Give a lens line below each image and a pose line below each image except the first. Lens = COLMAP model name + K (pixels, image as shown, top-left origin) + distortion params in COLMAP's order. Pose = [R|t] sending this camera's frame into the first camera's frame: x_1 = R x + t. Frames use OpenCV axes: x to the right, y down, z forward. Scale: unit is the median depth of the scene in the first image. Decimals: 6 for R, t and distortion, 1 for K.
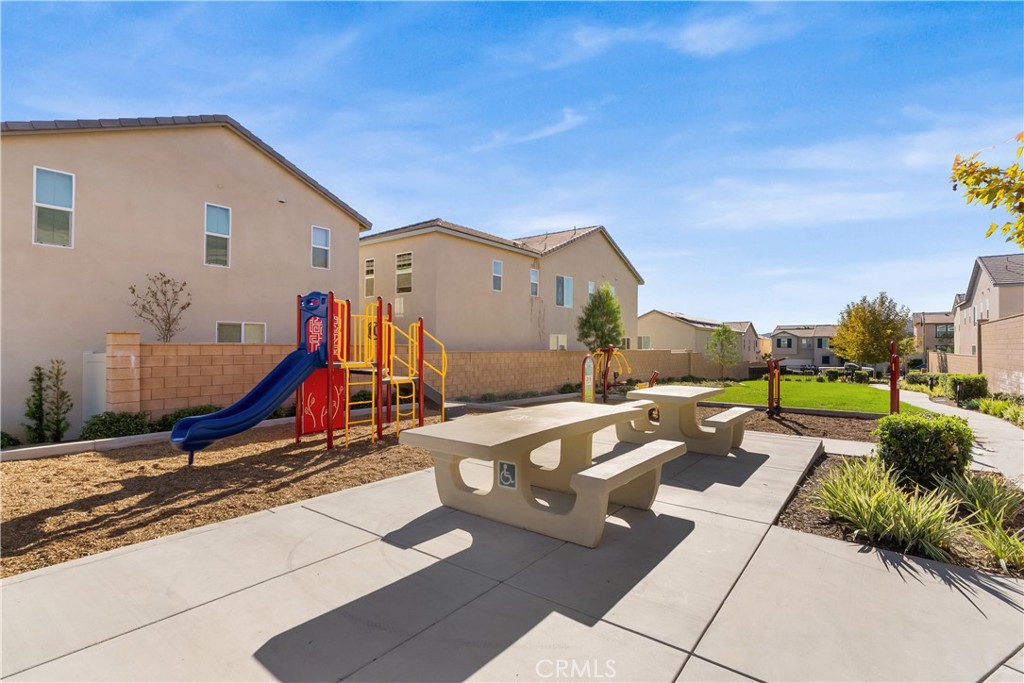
lens RADIAL K [[467.6, 0, 510.3], [0, 467.6, 344.1], [0, 0, 1]] dist [-0.009011, 0.002230]
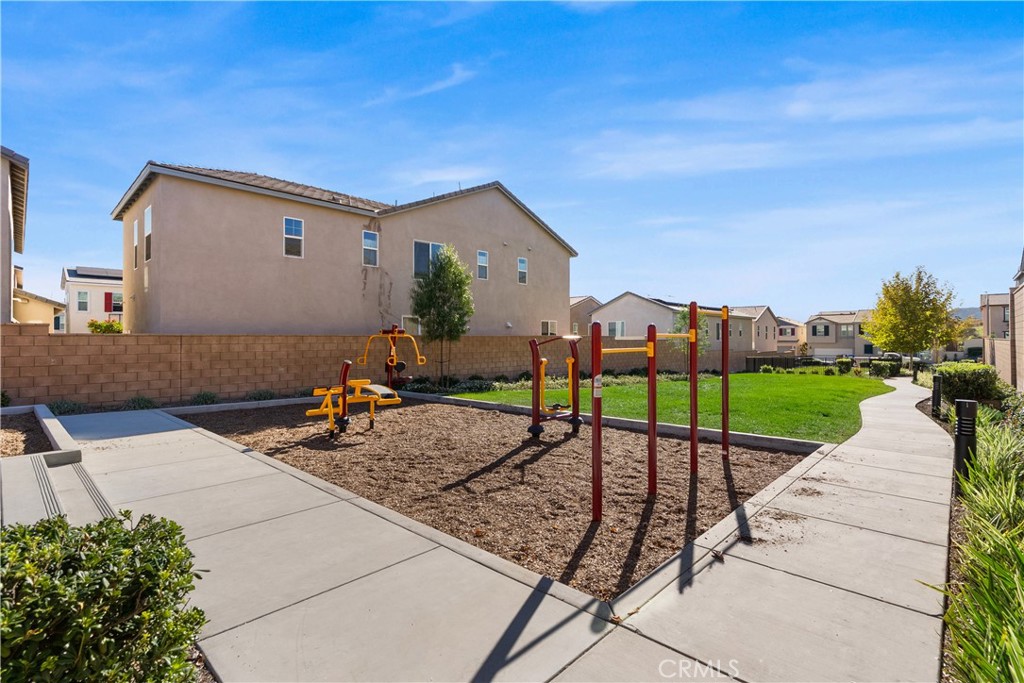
lens RADIAL K [[467.6, 0, 512.9], [0, 467.6, 346.1], [0, 0, 1]] dist [-0.009011, 0.002230]
pose [[0.995558, -0.006797, -0.093900, 0.205295], [0.008789, 0.999745, 0.020817, 0.009552], [0.093735, -0.021549, 0.995364, 0.137214]]
